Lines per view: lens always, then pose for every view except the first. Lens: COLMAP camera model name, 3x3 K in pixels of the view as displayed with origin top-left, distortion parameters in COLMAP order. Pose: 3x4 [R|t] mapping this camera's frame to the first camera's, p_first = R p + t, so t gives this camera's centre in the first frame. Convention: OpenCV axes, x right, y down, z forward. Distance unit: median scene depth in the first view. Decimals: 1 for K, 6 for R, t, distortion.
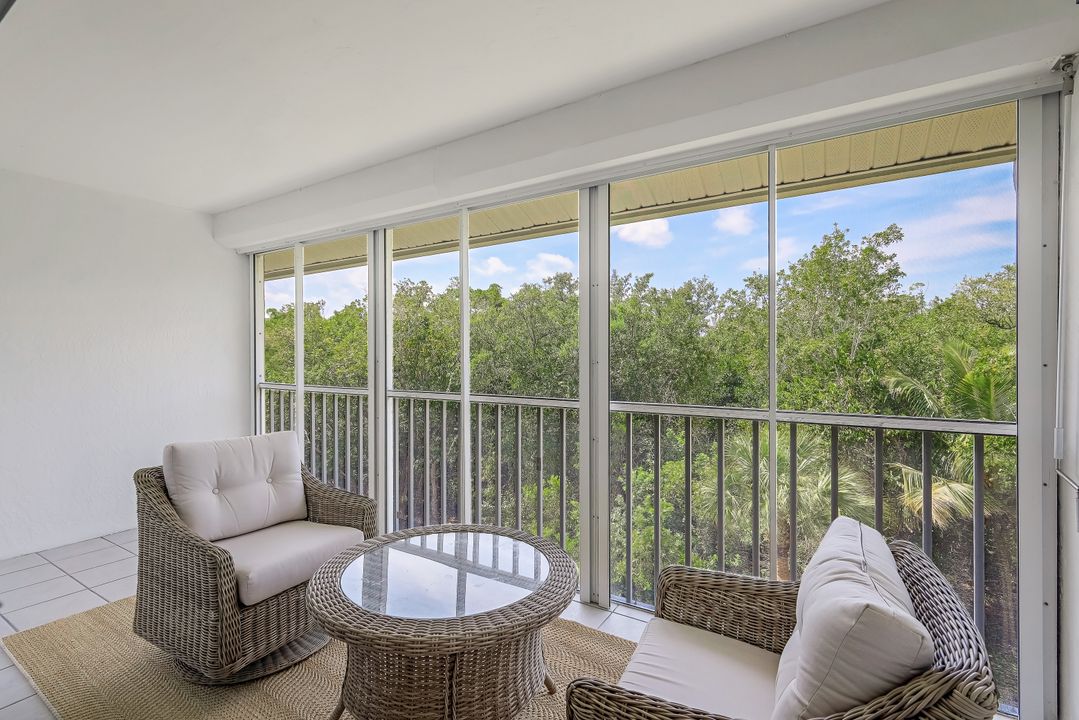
lens RADIAL K [[479.3, 0, 539.5], [0, 479.3, 360.0], [0, 0, 1]] dist [0.009054, 0.000170]
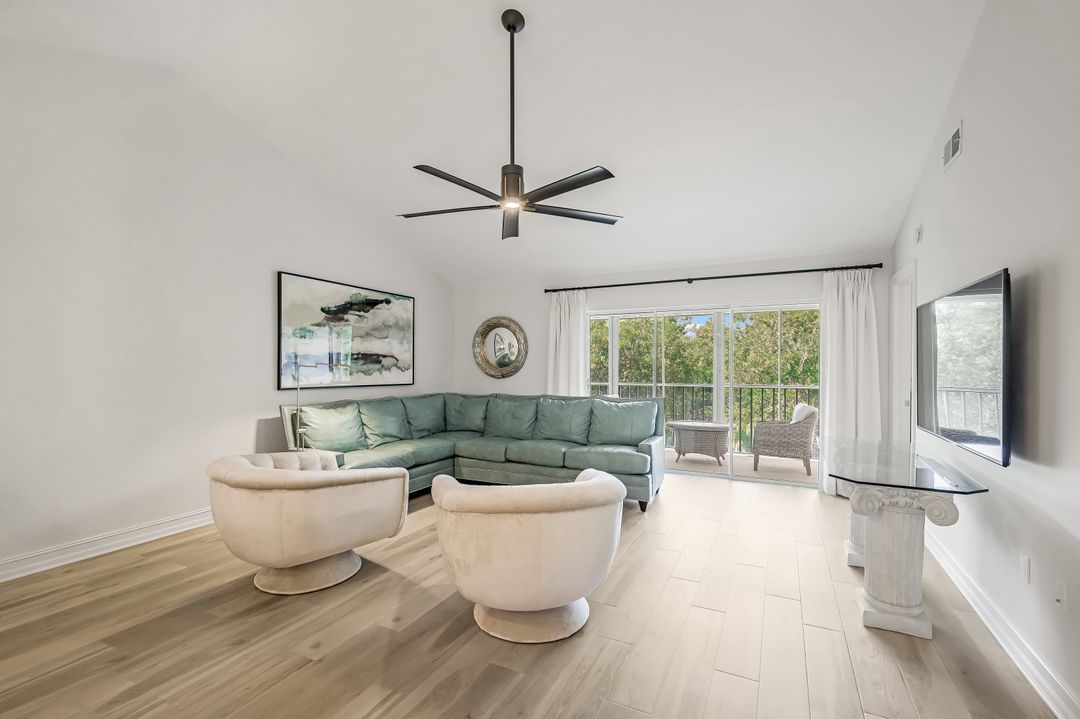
lens RADIAL K [[483.3, 0, 535.2], [0, 483.3, 367.4], [0, 0, 1]] dist [0.008573, -0.000031]
pose [[0.997024, 0.003578, 0.077014, -0.223692], [-0.002986, 0.999965, -0.007805, 0.001575], [-0.077040, 0.007551, 0.996999, -0.338572]]
